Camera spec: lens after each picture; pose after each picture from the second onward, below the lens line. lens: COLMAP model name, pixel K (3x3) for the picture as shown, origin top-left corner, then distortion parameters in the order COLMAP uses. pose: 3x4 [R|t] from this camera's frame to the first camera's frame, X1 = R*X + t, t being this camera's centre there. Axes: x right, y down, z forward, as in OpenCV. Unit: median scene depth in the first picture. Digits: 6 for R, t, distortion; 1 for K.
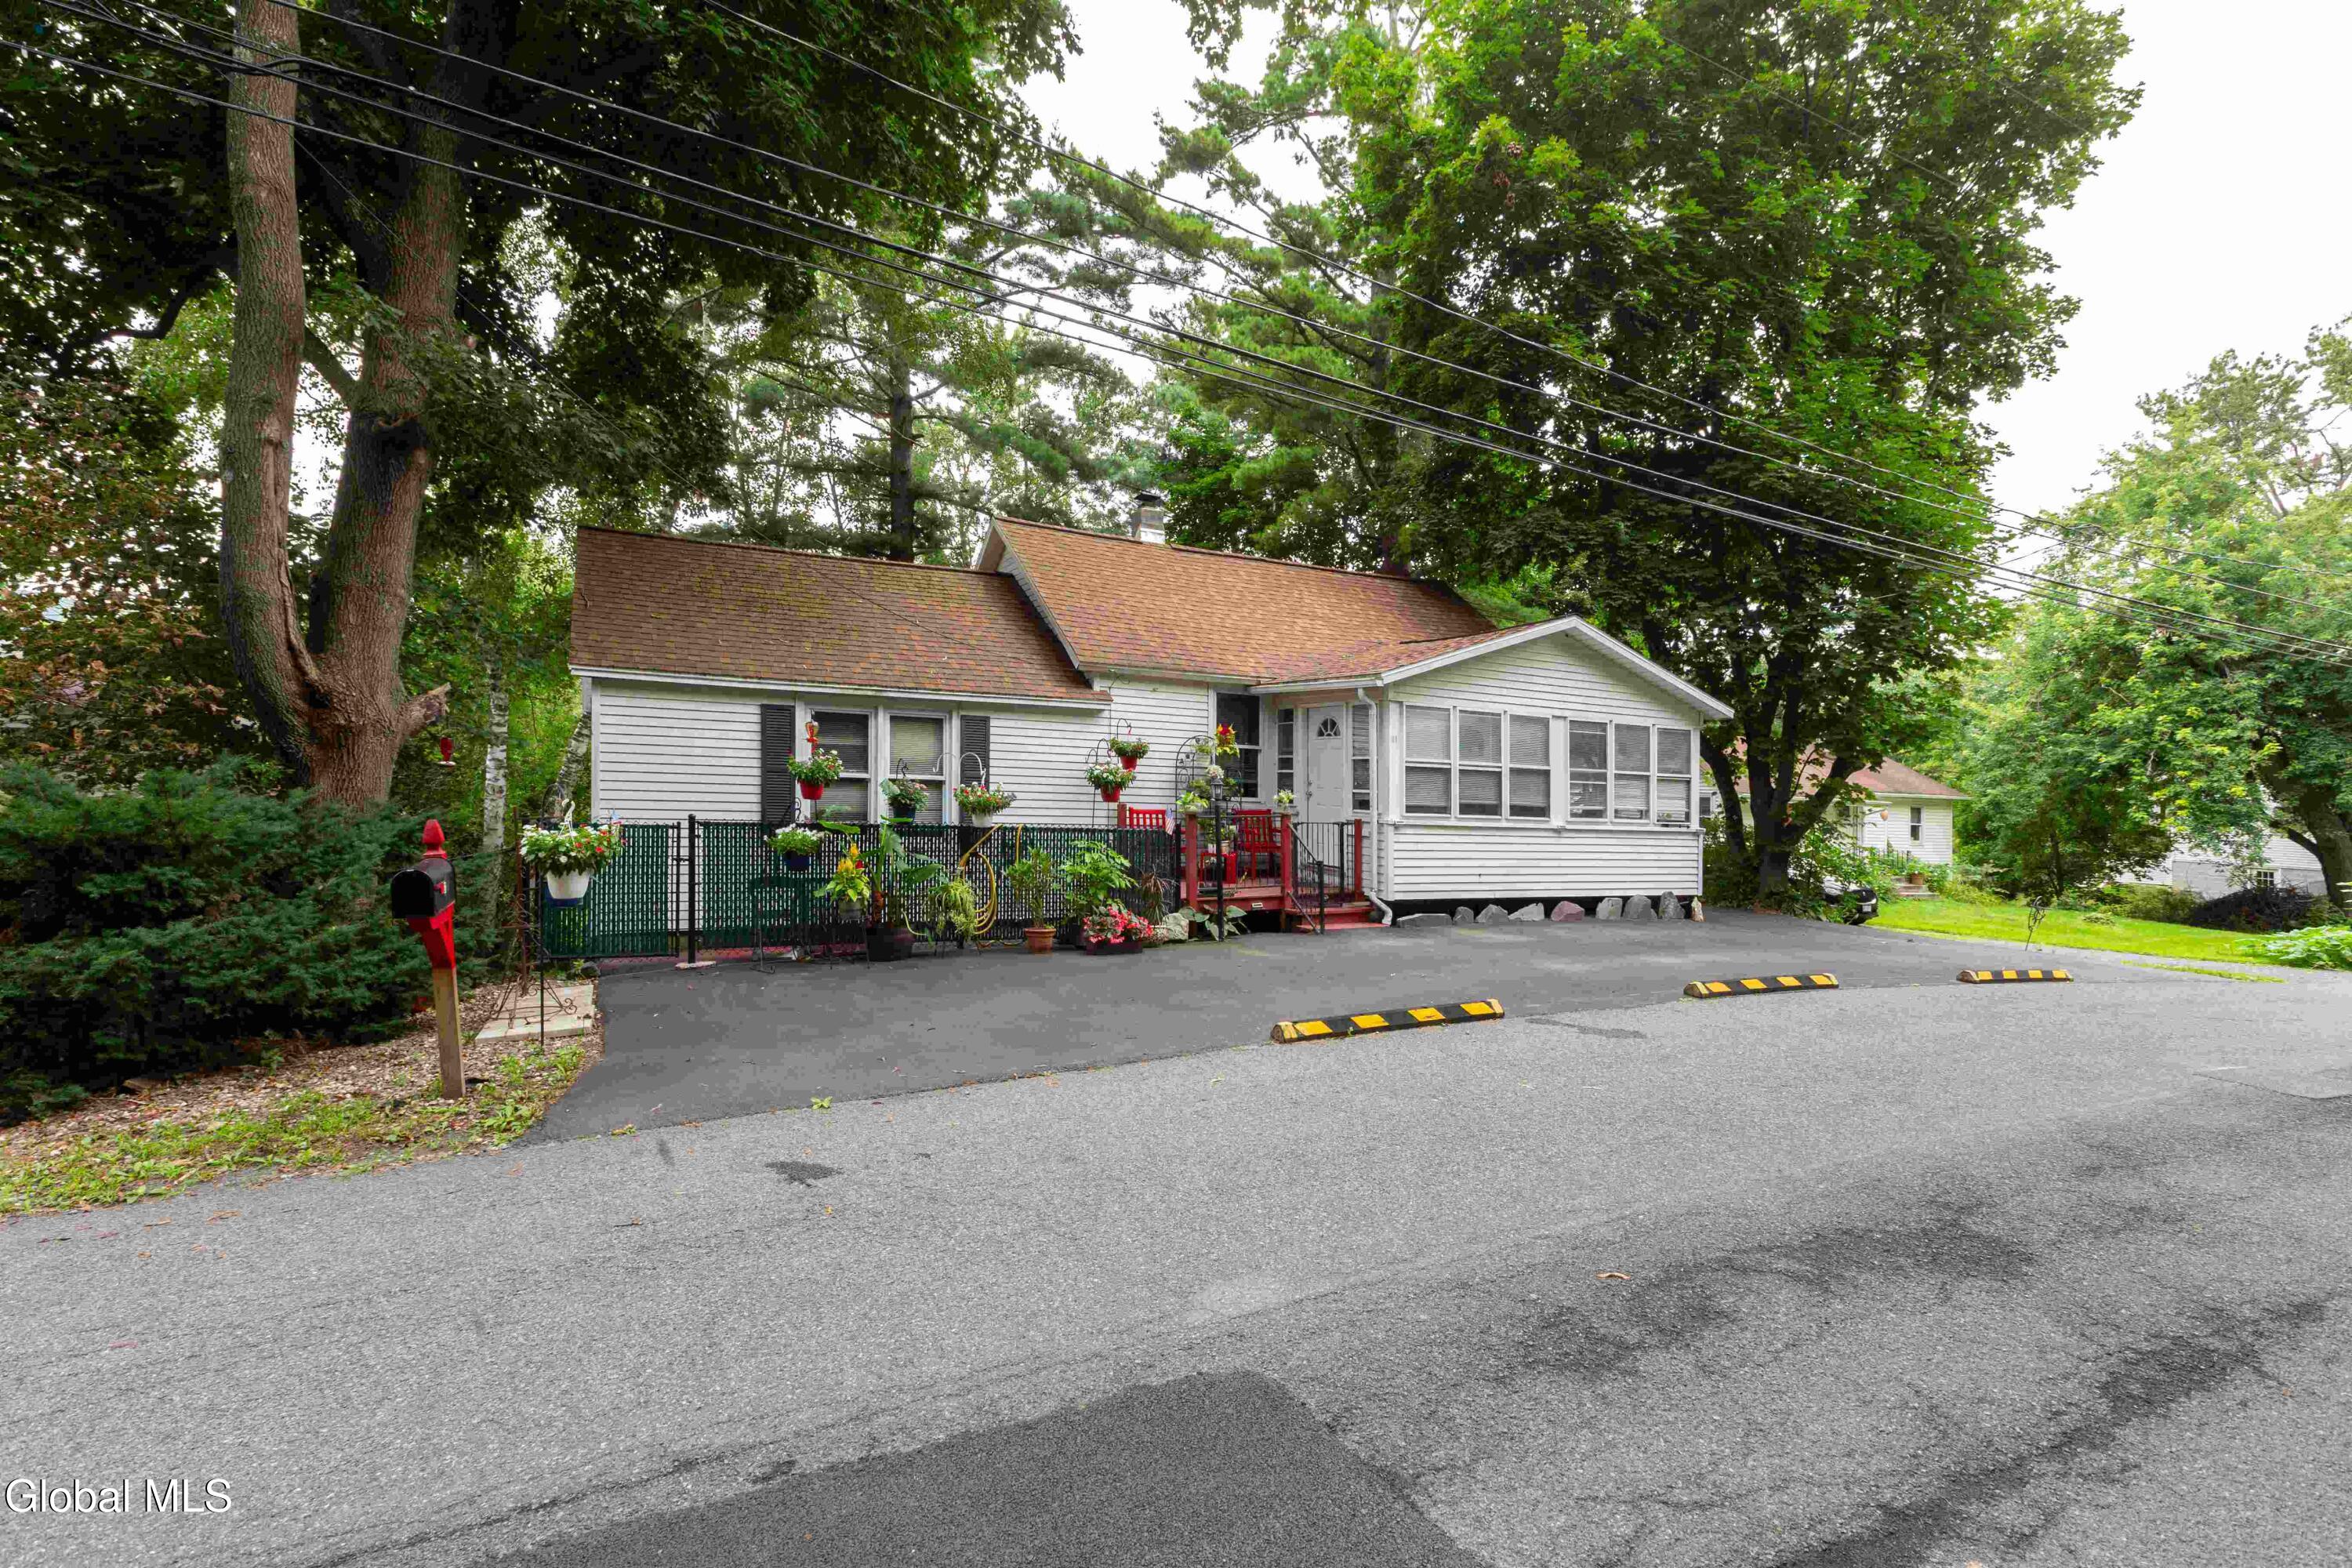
lens RADIAL K [[1077.6, 0, 1197.0], [0, 1077.6, 795.1], [0, 0, 1]] dist [0.003823, -0.001264]
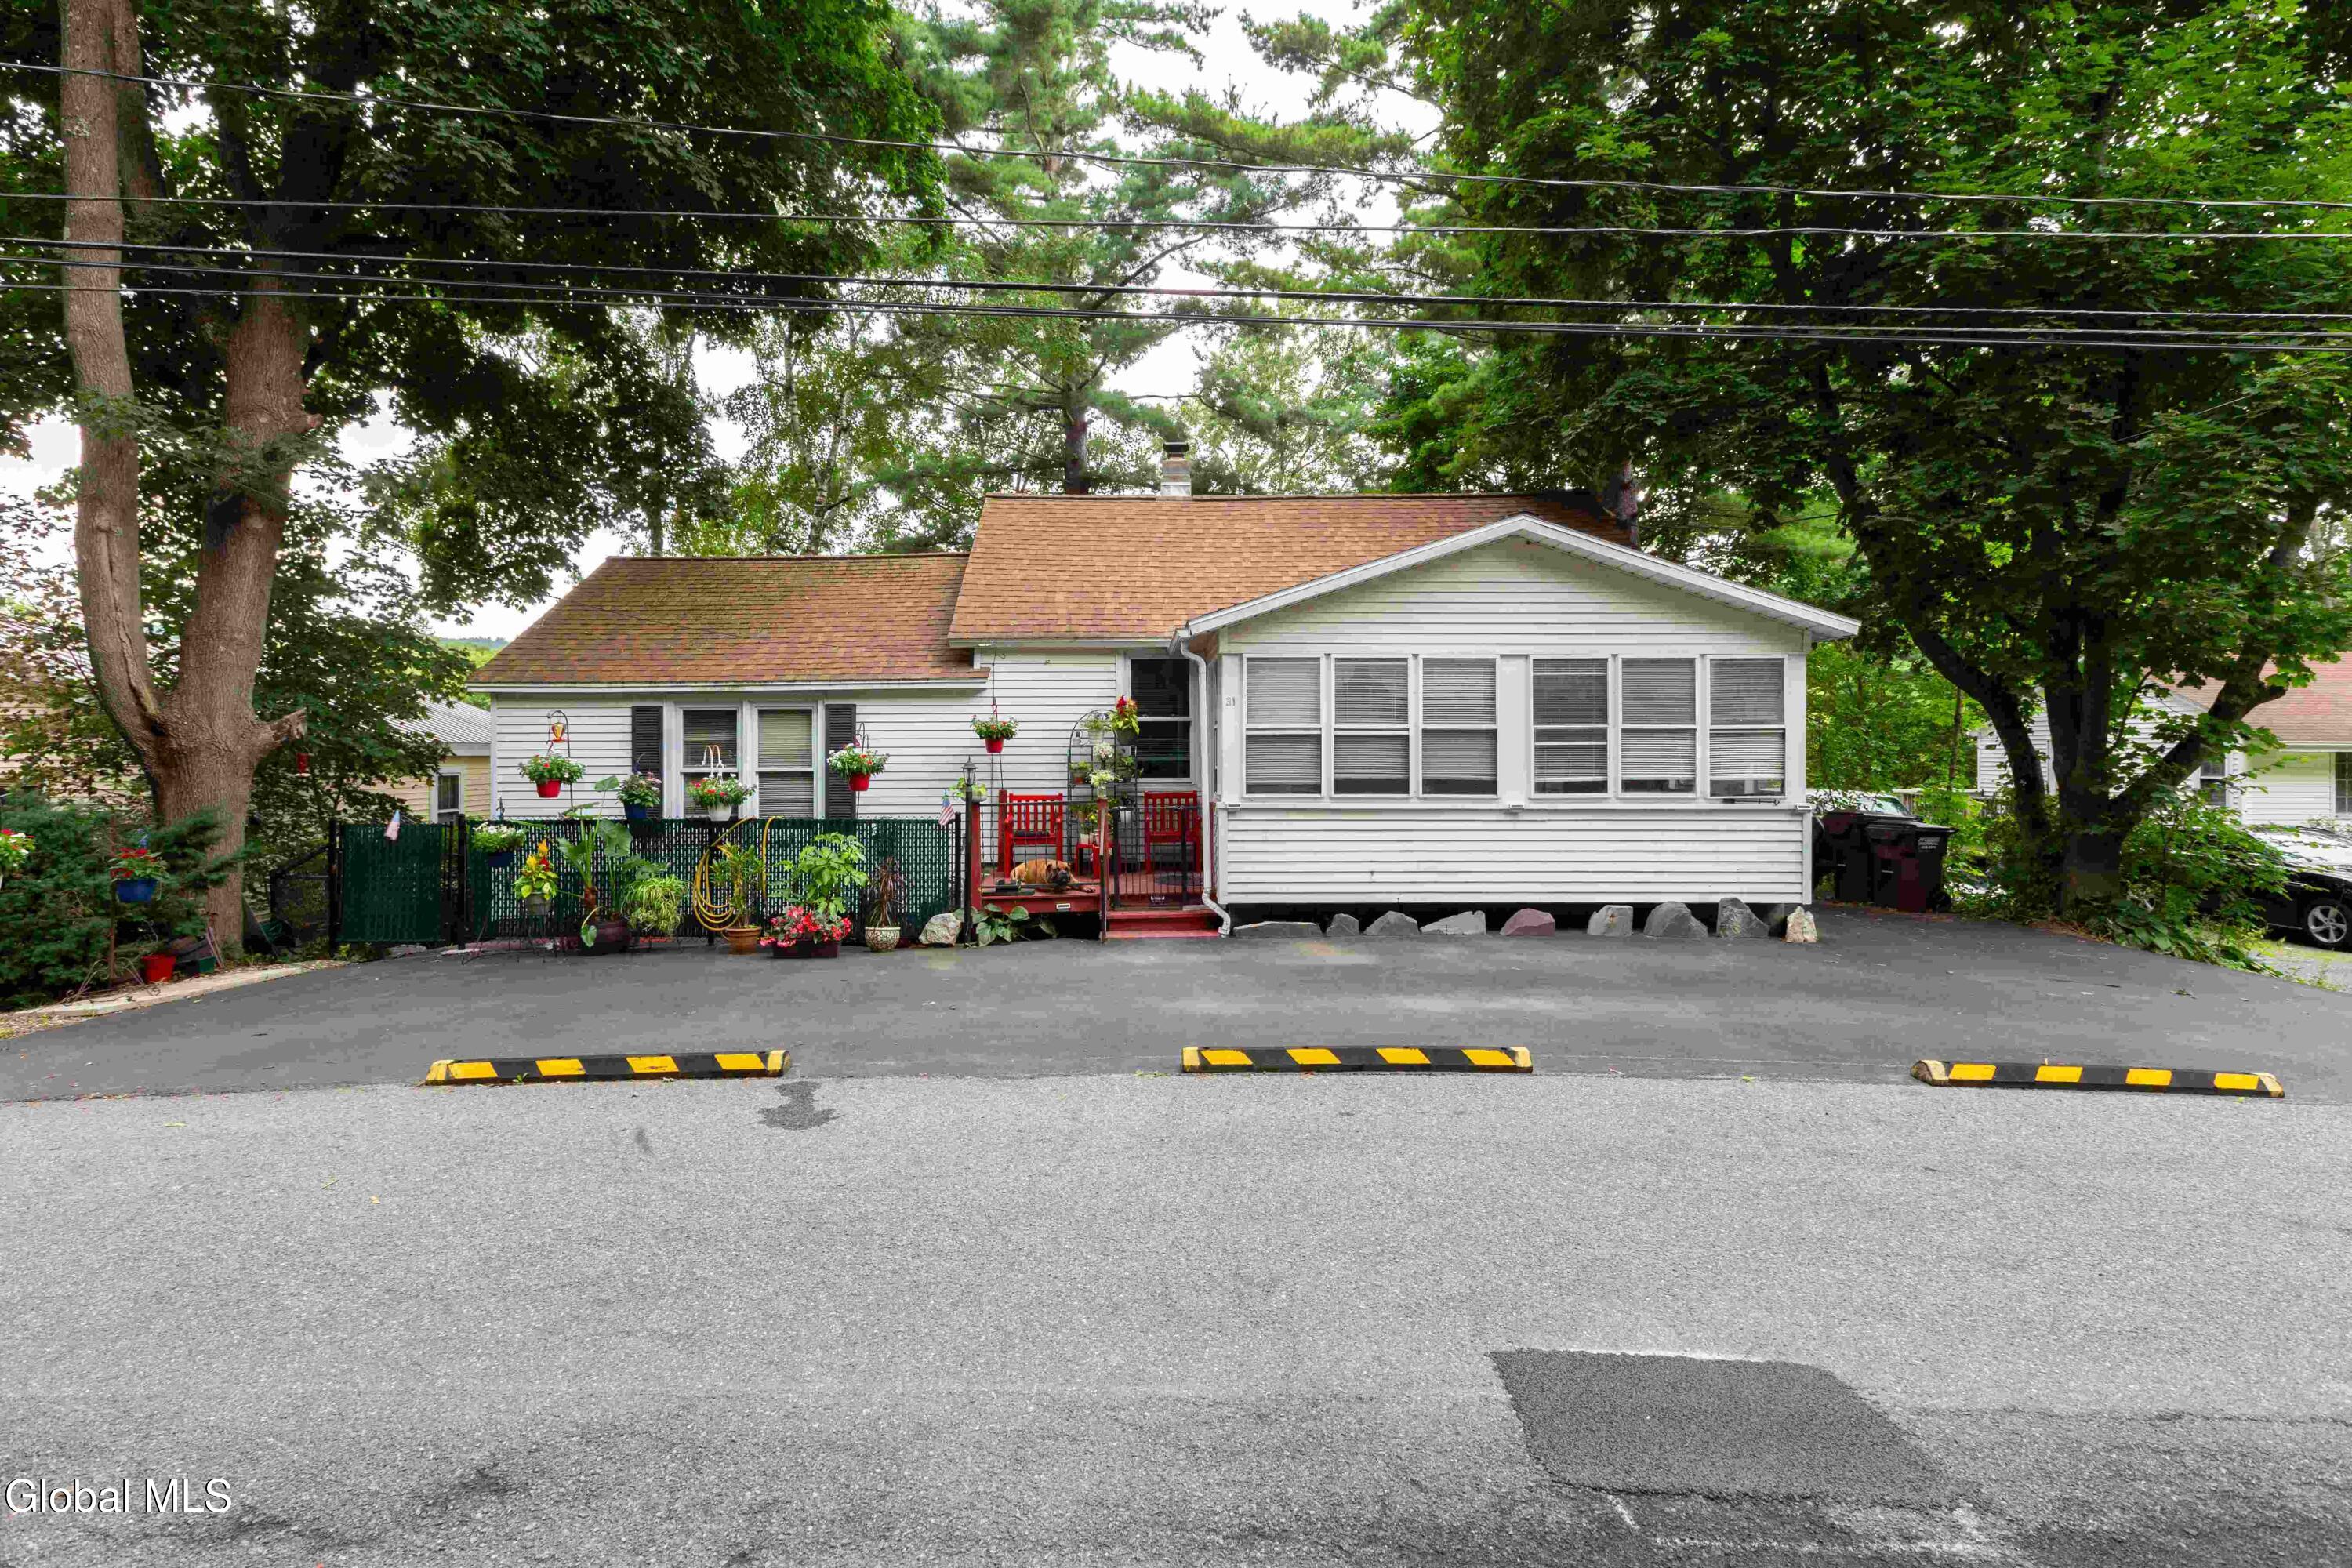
lens RADIAL K [[1077.6, 0, 1180.3], [0, 1077.6, 783.7], [0, 0, 1]] dist [0.003823, -0.001264]
pose [[0.885157, -0.027083, -0.464503, 0.493951], [0.031195, 0.999513, 0.001169, 0.006420], [0.464245, -0.015525, 0.885571, 0.264213]]
